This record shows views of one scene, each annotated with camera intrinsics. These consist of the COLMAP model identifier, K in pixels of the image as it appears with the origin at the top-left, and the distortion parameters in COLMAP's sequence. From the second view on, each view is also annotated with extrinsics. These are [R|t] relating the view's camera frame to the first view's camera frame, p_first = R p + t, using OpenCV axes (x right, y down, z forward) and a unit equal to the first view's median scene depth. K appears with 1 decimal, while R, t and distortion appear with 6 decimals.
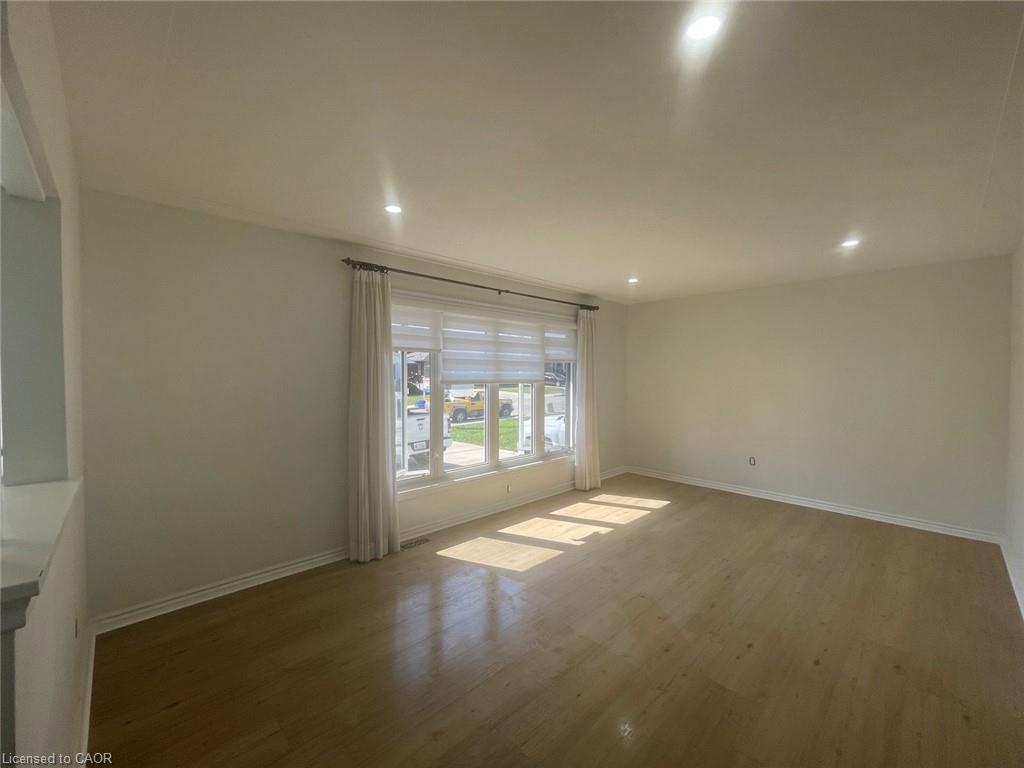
lens RADIAL K [[417.0, 0, 511.3], [0, 417.0, 382.8], [0, 0, 1]] dist [0.000183, 0.001507]
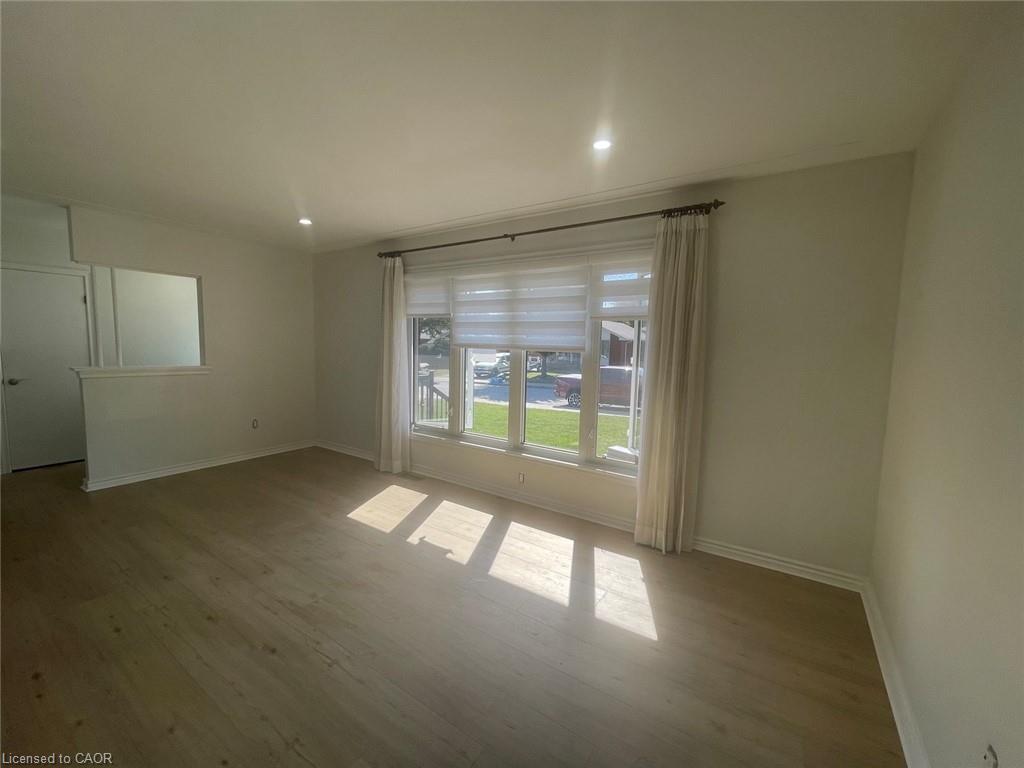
lens RADIAL K [[417.0, 0, 511.2], [0, 417.0, 383.8], [0, 0, 1]] dist [0.000183, 0.001507]
pose [[0.211912, 0.101847, -0.971967, 0.853839], [-0.039872, 0.994628, 0.095529, -0.010362], [0.976475, 0.018511, 0.214834, 0.880178]]
